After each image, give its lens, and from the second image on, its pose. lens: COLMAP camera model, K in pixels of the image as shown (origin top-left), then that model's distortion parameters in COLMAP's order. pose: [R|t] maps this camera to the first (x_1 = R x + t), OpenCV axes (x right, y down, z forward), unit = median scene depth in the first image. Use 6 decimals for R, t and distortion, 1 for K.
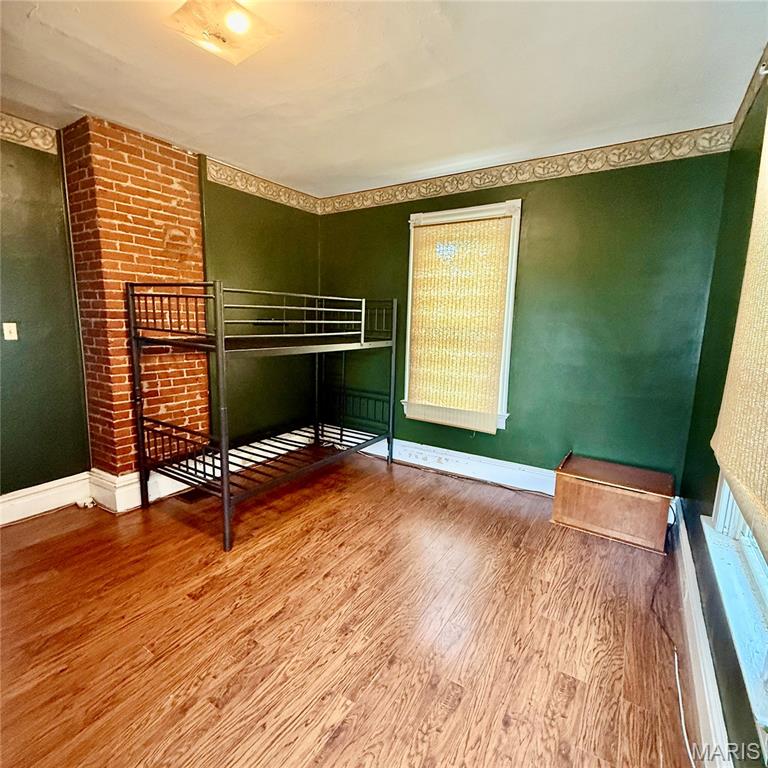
lens RADIAL K [[408.0, 0, 384.0], [0, 408.0, 384.0], [0, 0, 1]] dist [-0.002687, 0.001006]
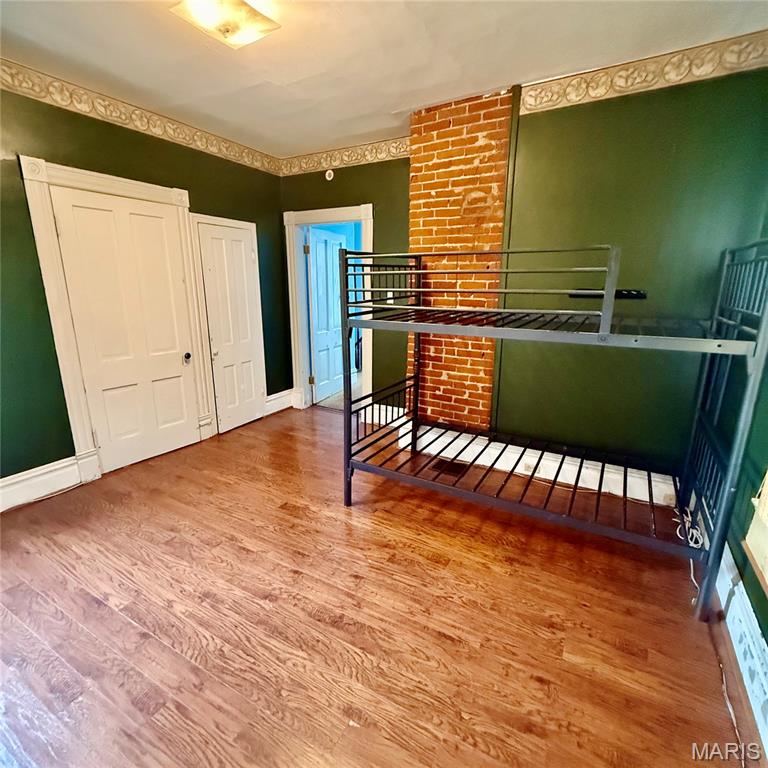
lens RADIAL K [[408.0, 0, 384.0], [0, 408.0, 384.0], [0, 0, 1]] dist [-0.002687, 0.001006]
pose [[0.050651, 0.219832, -0.974222, 0.496199], [-0.161941, 0.964373, 0.209190, -0.116633], [0.985500, 0.147171, 0.084447, 0.792395]]
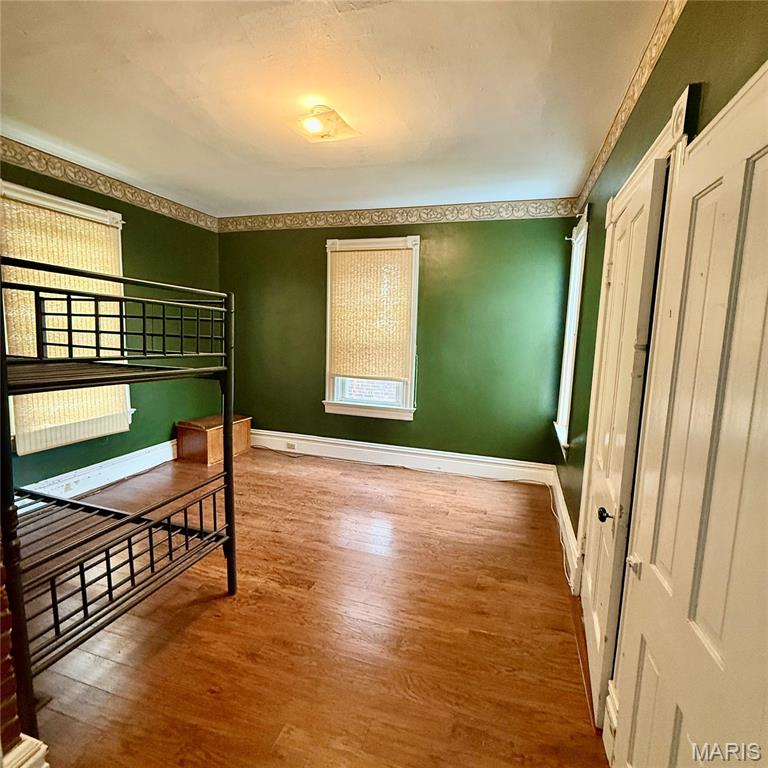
lens RADIAL K [[408.0, 0, 384.0], [0, 408.0, 384.0], [0, 0, 1]] dist [-0.002687, 0.001006]
pose [[-0.257040, -0.158643, 0.953291, -1.031552], [0.115004, 0.974403, 0.193165, -0.141964], [-0.959534, 0.159283, -0.232216, 0.676339]]
